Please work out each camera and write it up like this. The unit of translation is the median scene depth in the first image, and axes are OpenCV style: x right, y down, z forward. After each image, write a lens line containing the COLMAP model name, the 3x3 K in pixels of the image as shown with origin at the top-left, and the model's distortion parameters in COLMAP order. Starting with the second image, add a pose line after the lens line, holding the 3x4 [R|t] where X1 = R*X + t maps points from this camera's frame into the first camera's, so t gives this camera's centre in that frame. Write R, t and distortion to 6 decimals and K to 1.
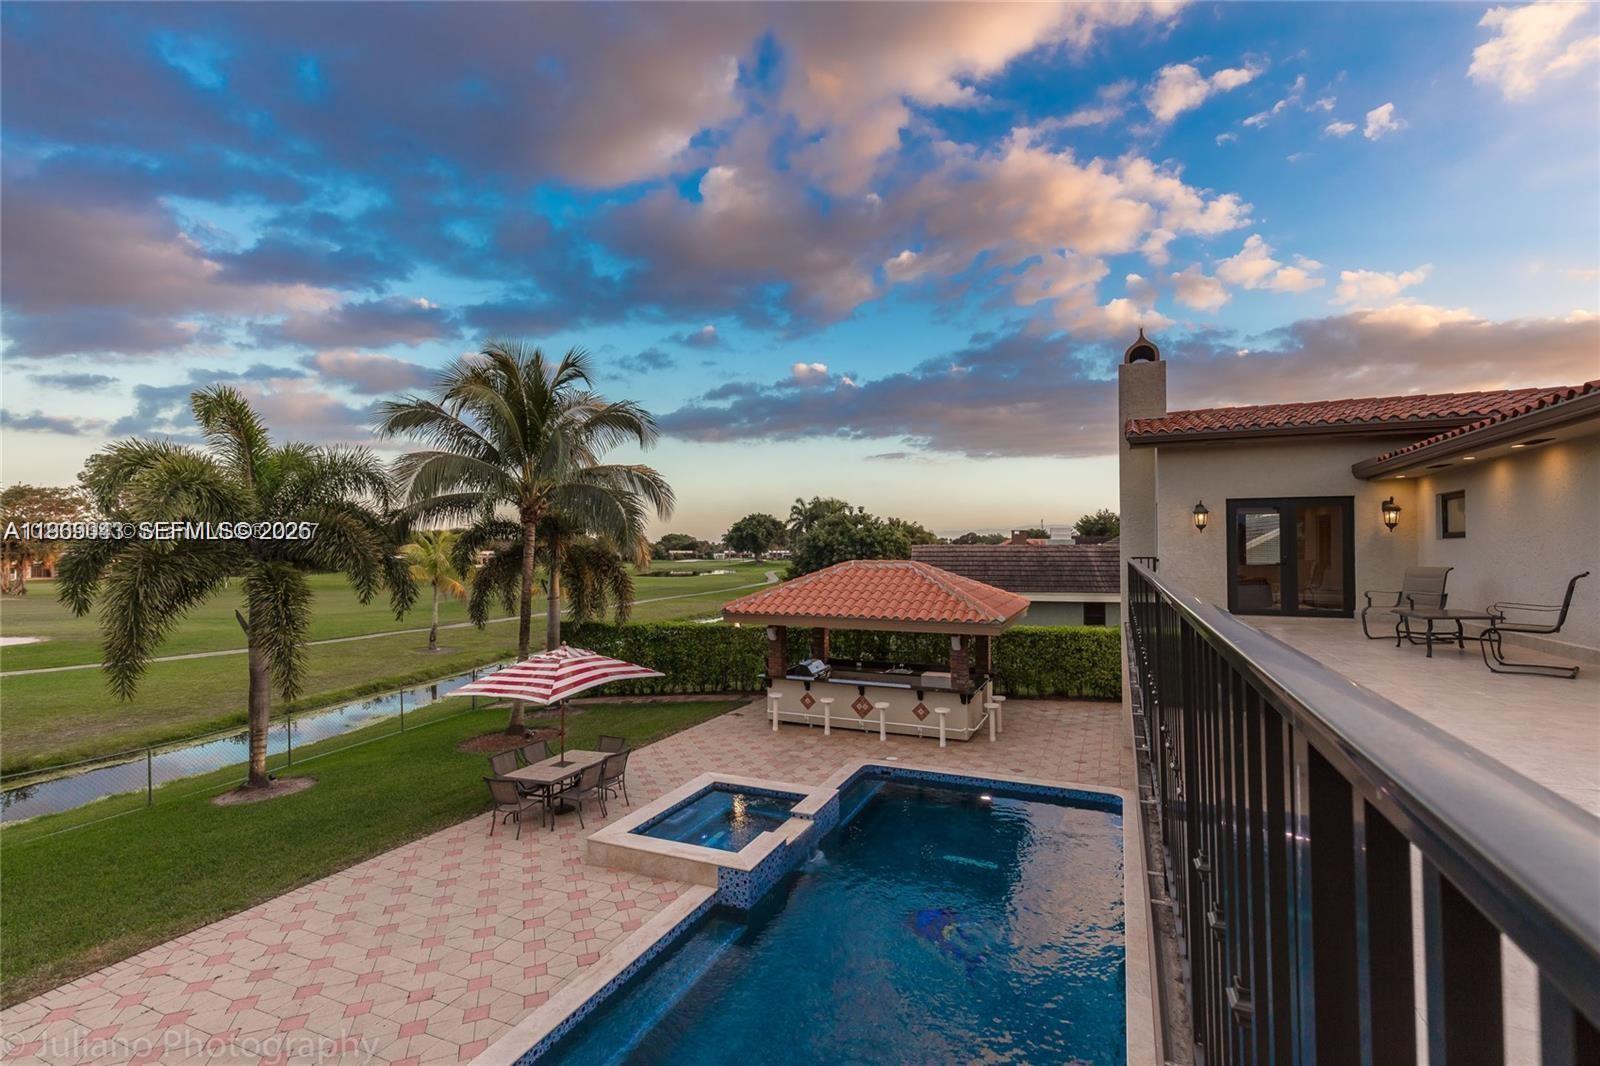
lens RADIAL K [[731.7, 0, 801.8], [0, 731.7, 533.0], [0, 0, 1]] dist [0.000352, -0.000003]
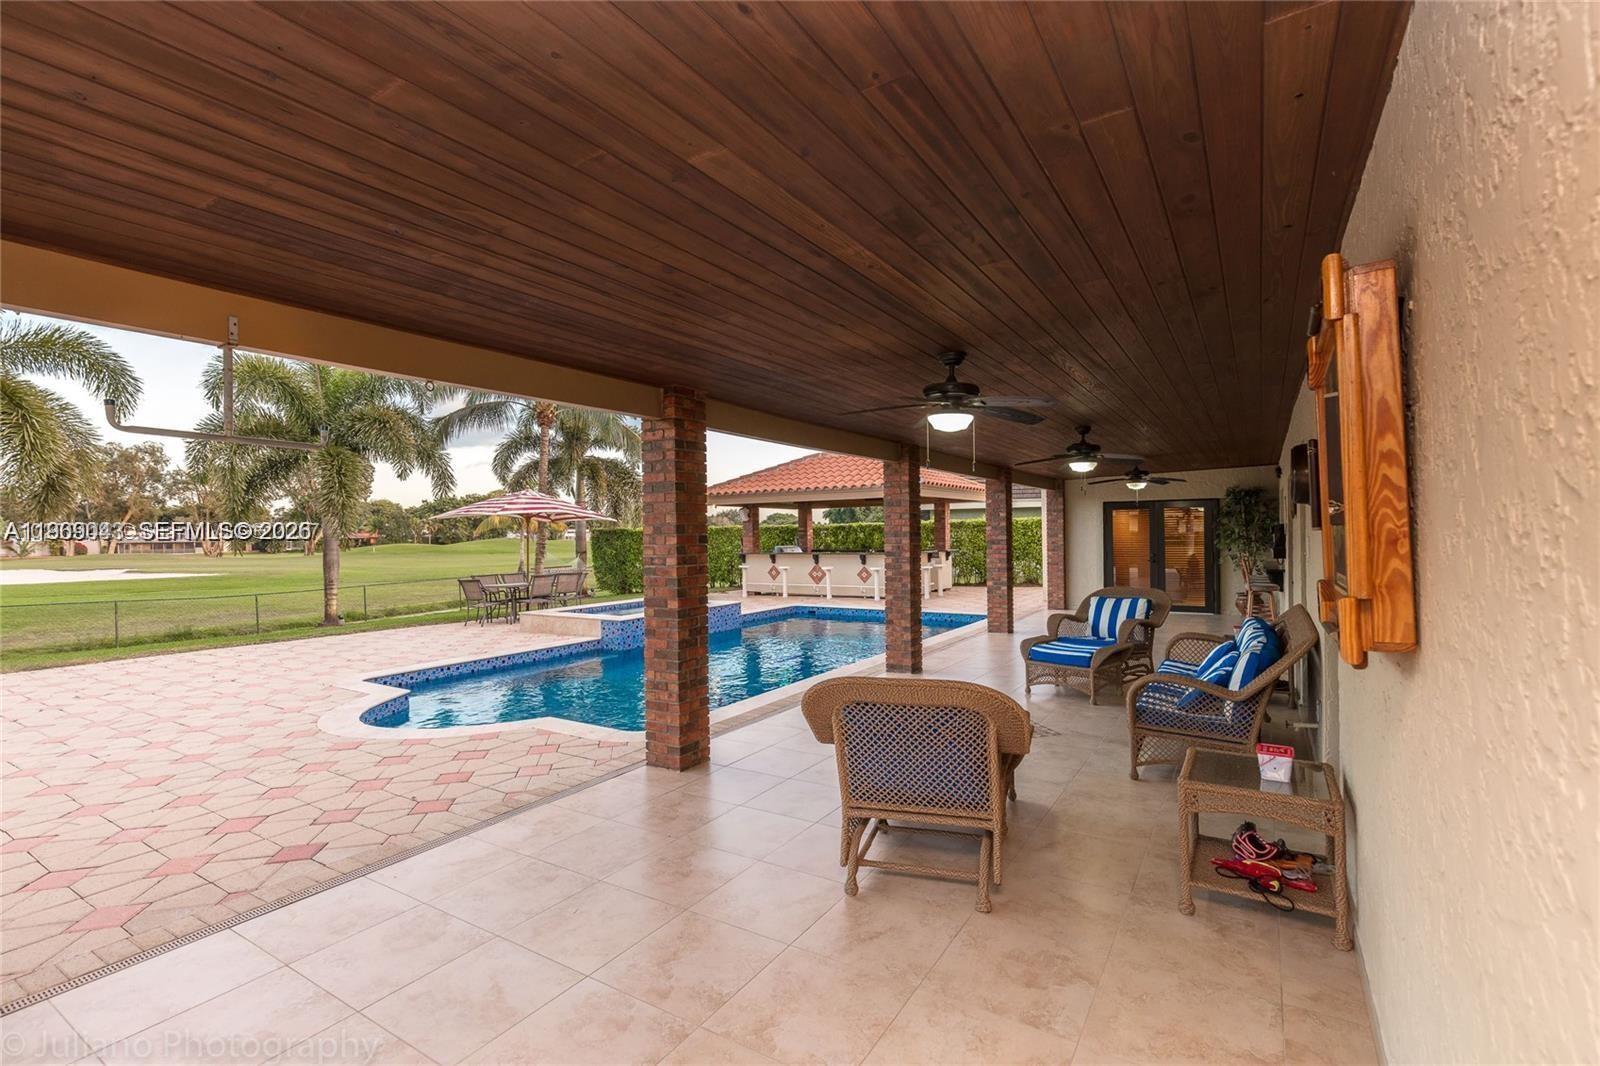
lens RADIAL K [[731.7, 0, 798.2], [0, 731.7, 533.7], [0, 0, 1]] dist [0.000352, -0.000003]
pose [[0.987106, -0.014939, -0.159370, 0.233840], [0.018389, 0.999627, 0.020200, 0.151748], [0.159009, -0.022870, 0.987012, -0.114468]]
